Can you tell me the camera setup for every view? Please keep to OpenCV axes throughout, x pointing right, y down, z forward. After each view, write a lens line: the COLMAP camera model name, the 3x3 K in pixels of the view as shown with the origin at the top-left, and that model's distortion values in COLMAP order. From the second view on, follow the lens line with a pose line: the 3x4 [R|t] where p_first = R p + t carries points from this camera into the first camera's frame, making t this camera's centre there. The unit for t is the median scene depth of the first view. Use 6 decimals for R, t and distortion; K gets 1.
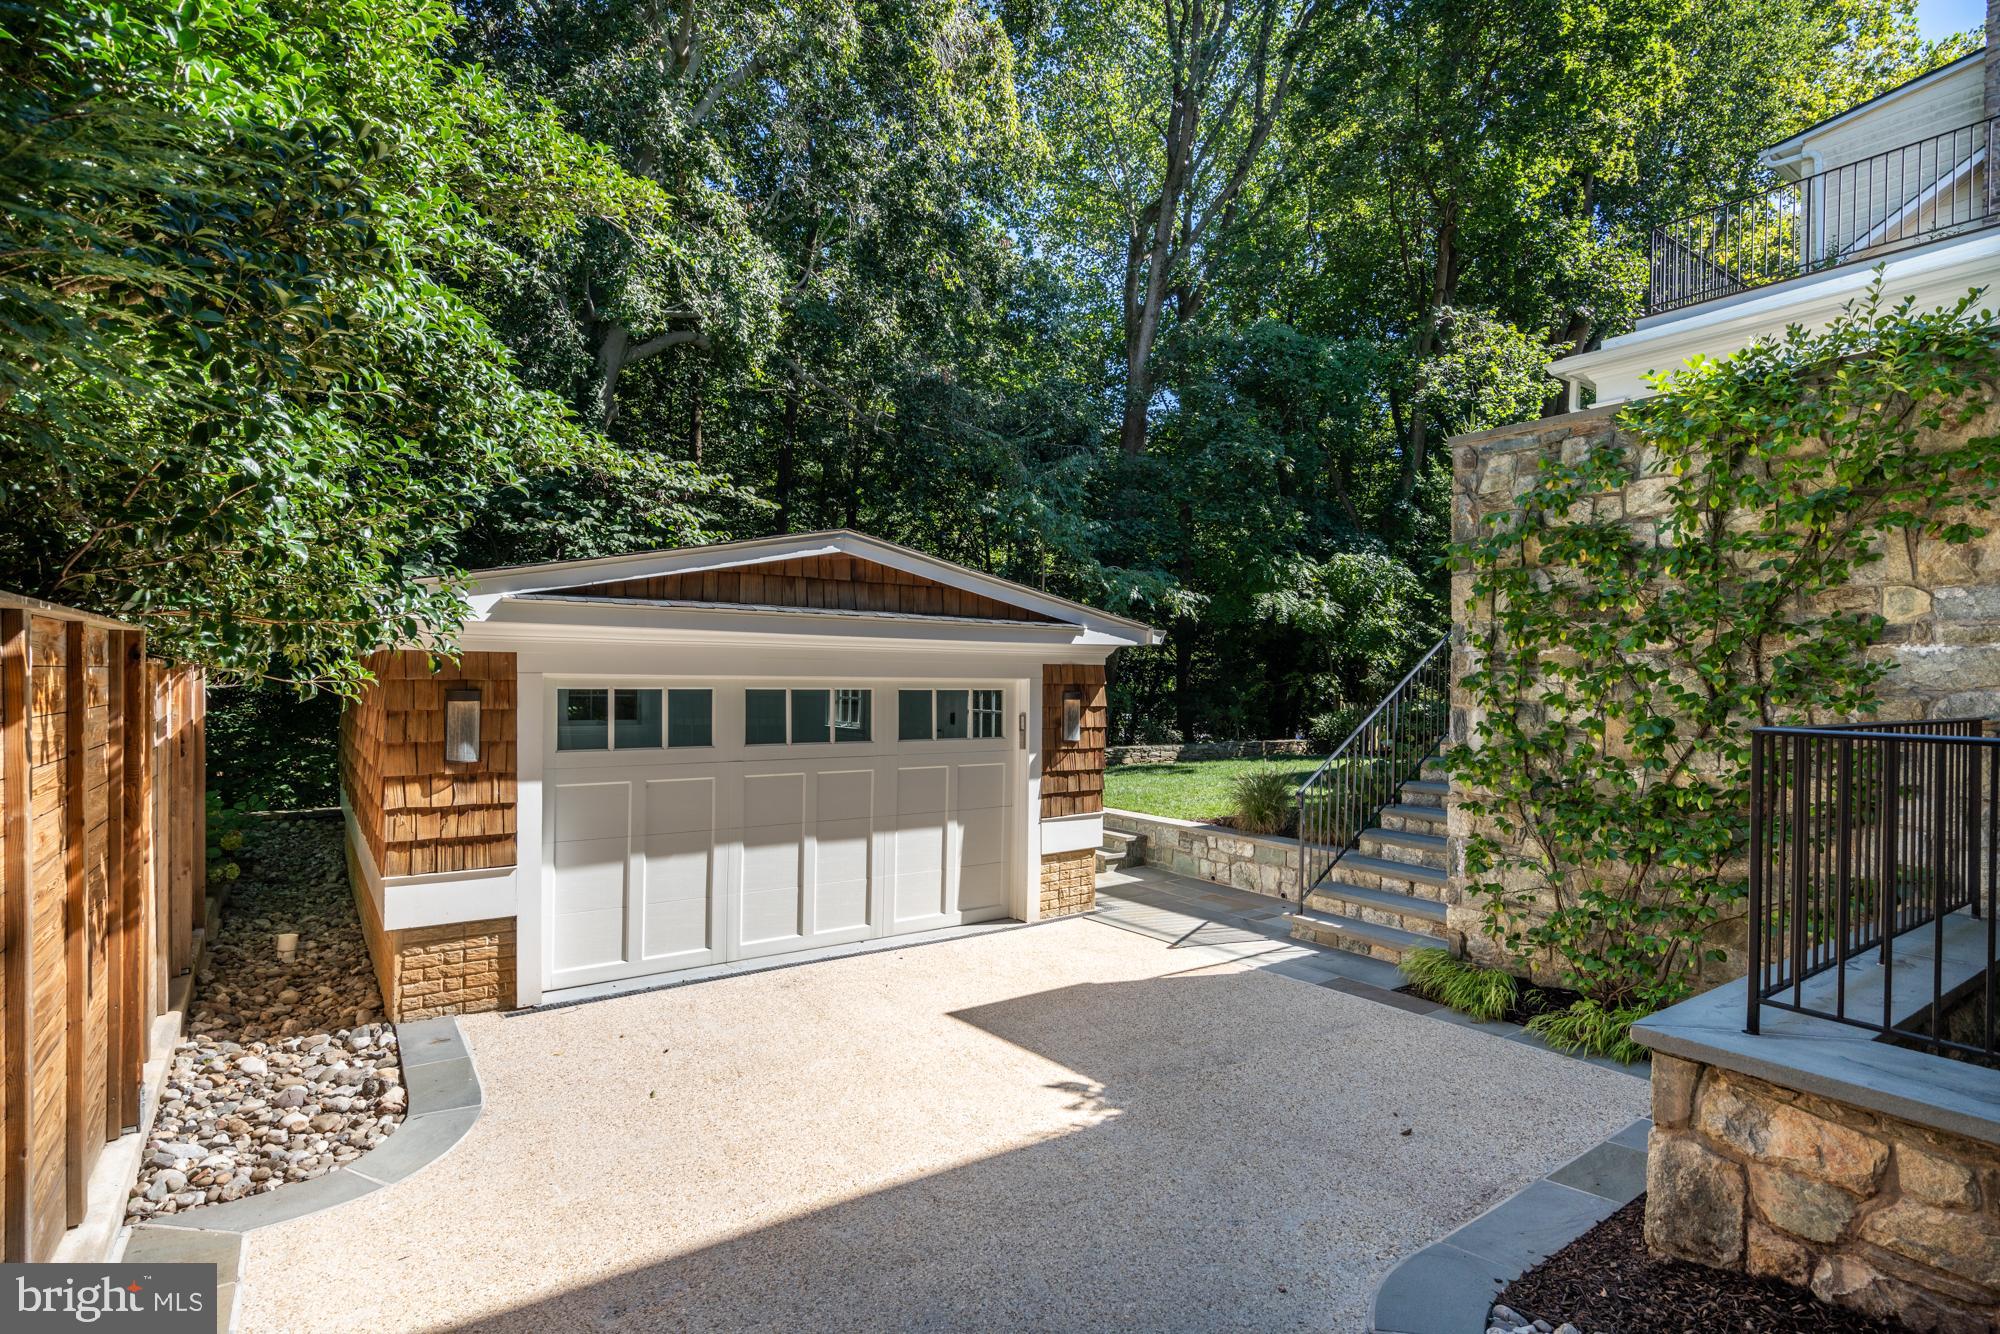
lens RADIAL K [[994.1, 0, 994.3], [0, 994.1, 674.8], [0, 0, 1]] dist [0.002260, 0.001127]
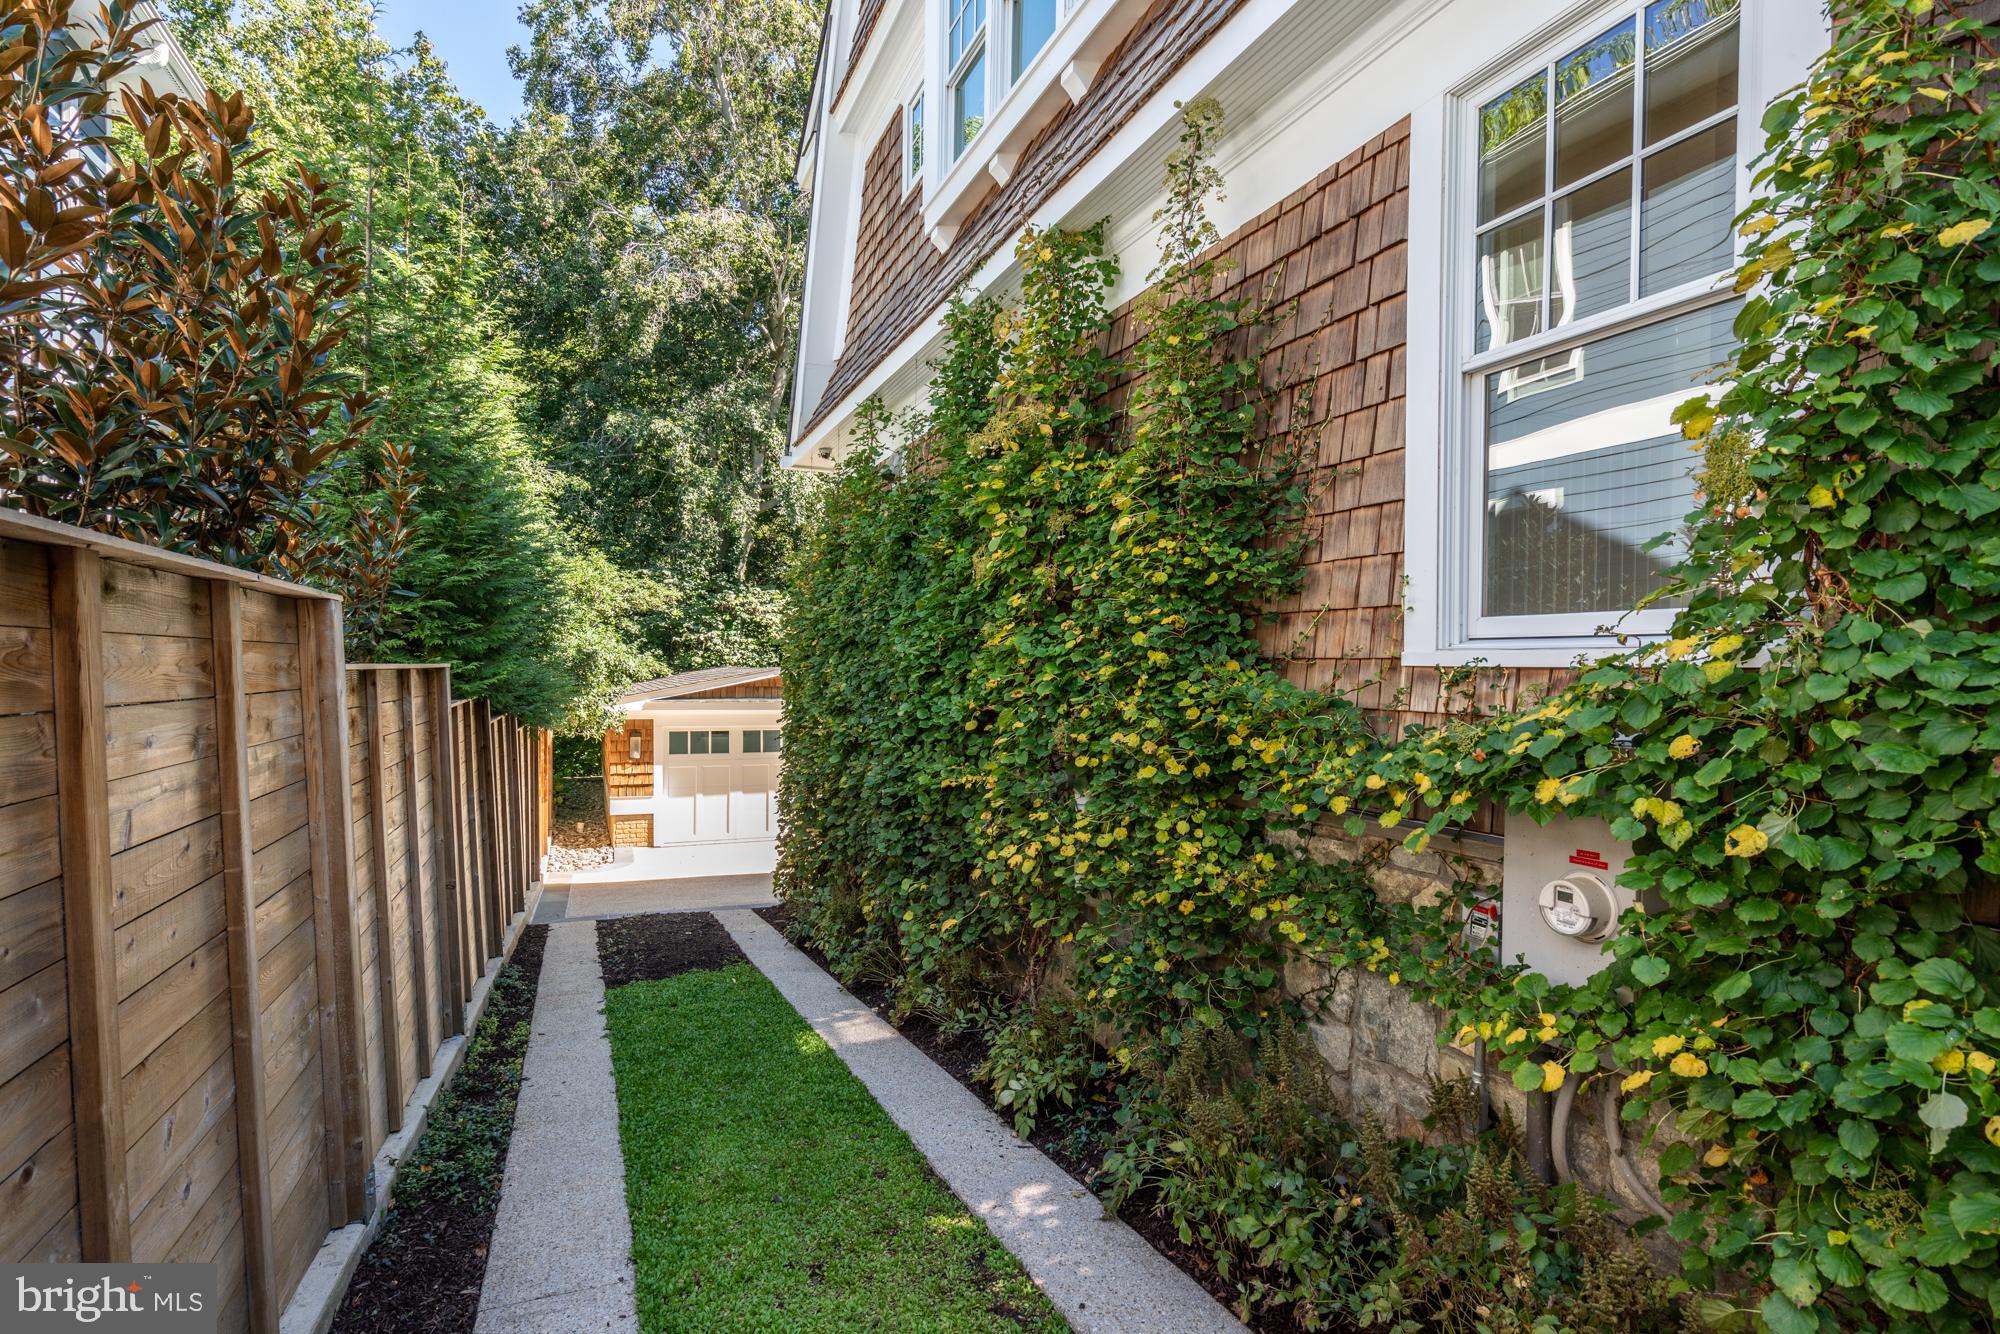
lens RADIAL K [[994.1, 0, 1004.8], [0, 994.1, 665.4], [0, 0, 1]] dist [0.002260, 0.001127]
pose [[0.979161, -0.003622, -0.203053, 1.059234], [0.003570, 0.999993, -0.000623, -0.169167], [0.203054, -0.000115, 0.979168, -1.544944]]
